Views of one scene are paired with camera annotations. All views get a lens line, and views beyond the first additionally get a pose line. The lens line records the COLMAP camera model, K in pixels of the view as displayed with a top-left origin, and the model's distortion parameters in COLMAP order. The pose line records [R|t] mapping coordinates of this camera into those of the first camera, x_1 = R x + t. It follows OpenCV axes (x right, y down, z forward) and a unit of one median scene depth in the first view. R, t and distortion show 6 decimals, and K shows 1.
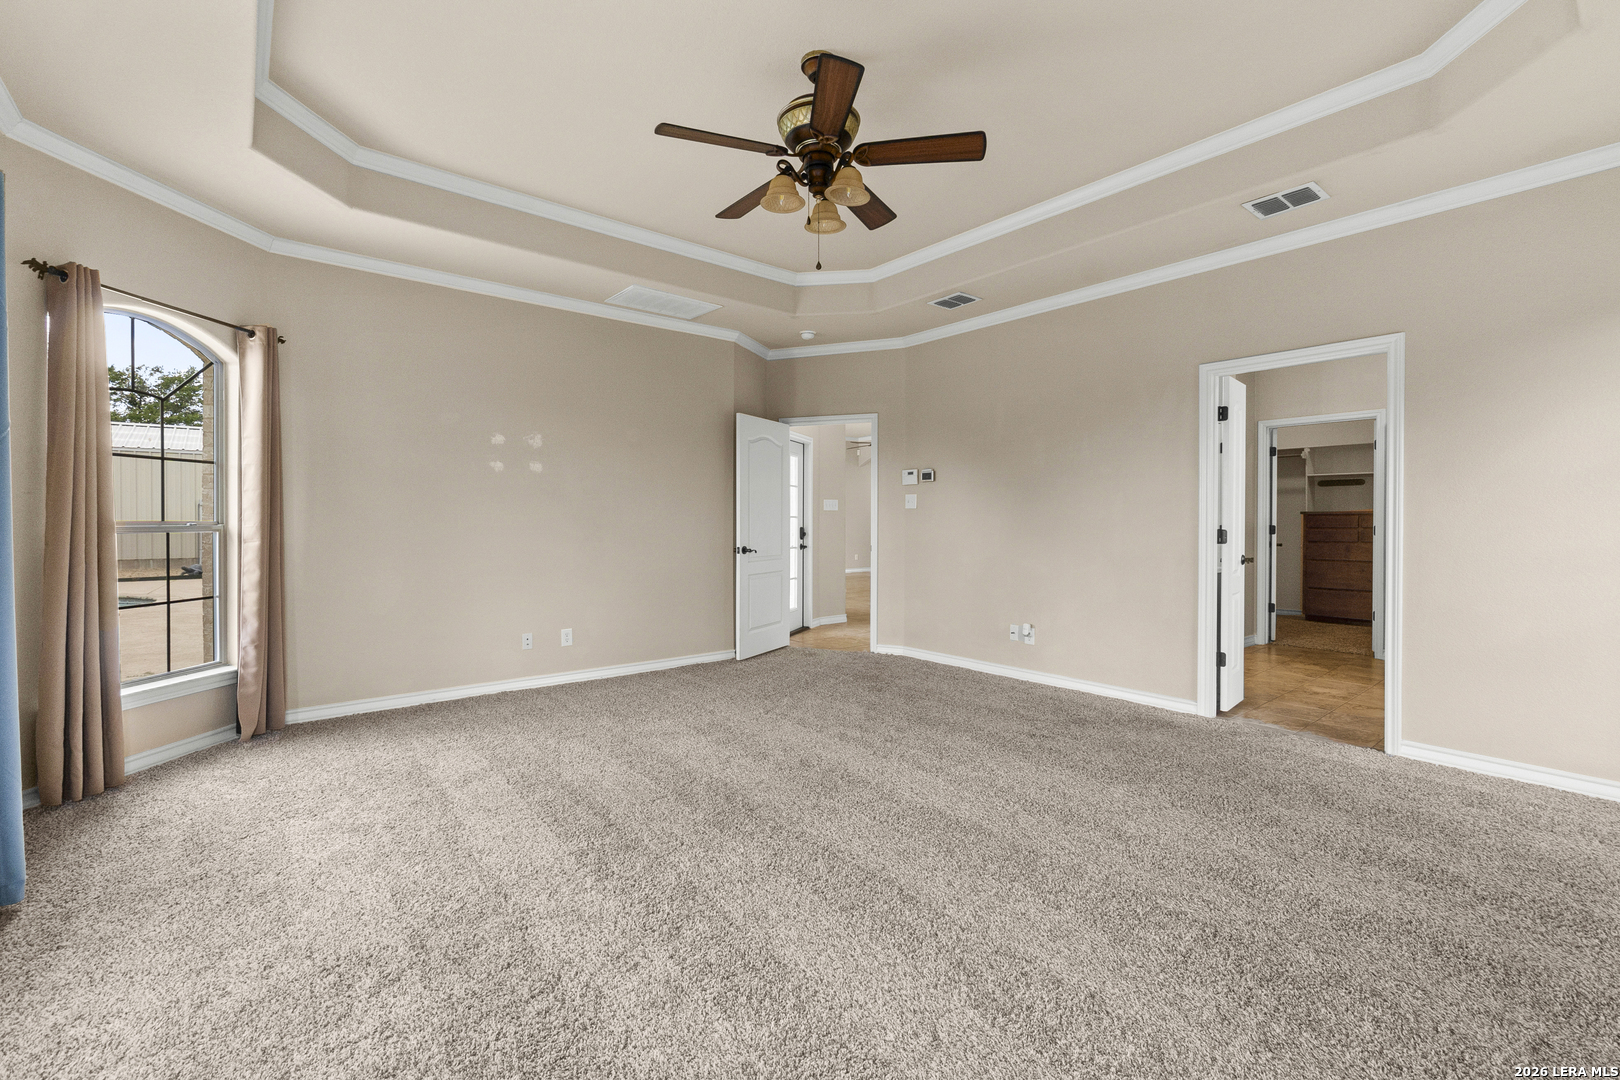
lens RADIAL K [[695.7, 0, 803.7], [0, 695.7, 531.1], [0, 0, 1]] dist [-0.008319, 0.000657]
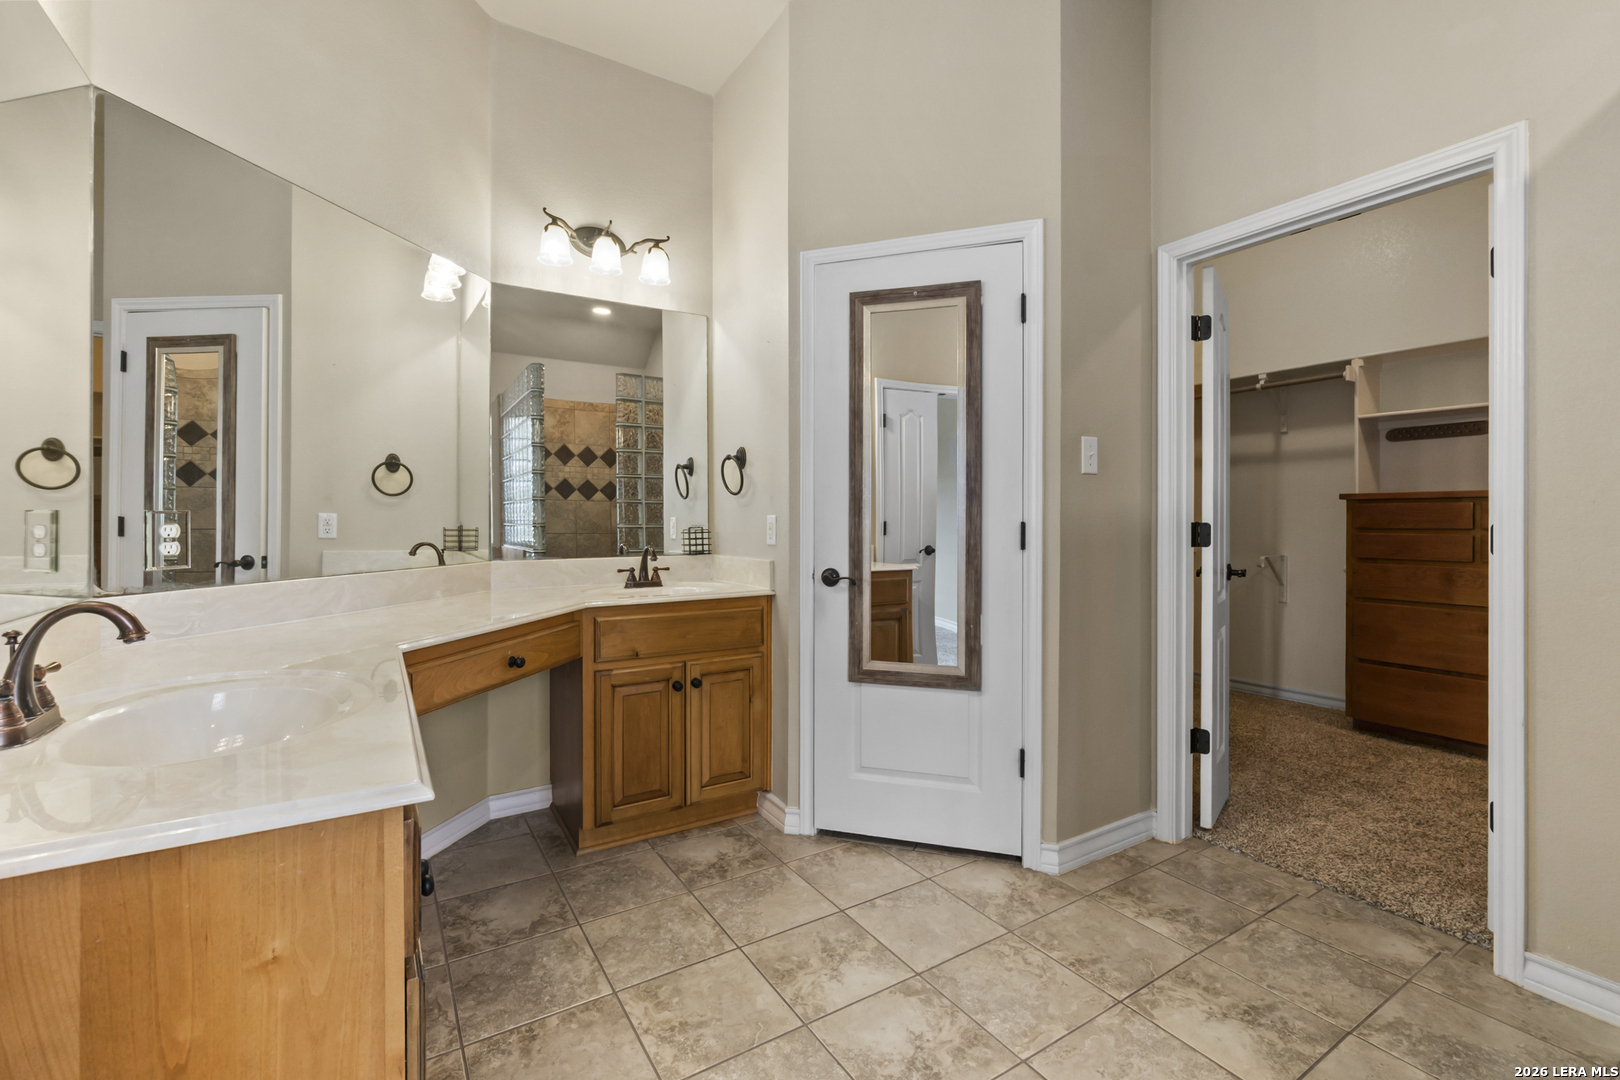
lens RADIAL K [[695.7, 0, 806.3], [0, 695.7, 519.0], [0, 0, 1]] dist [-0.008319, 0.000657]
pose [[0.991764, 0.002782, -0.128046, 0.449727], [-0.004190, 0.999934, -0.010726, -0.004828], [0.128008, 0.011175, 0.991710, 0.526997]]
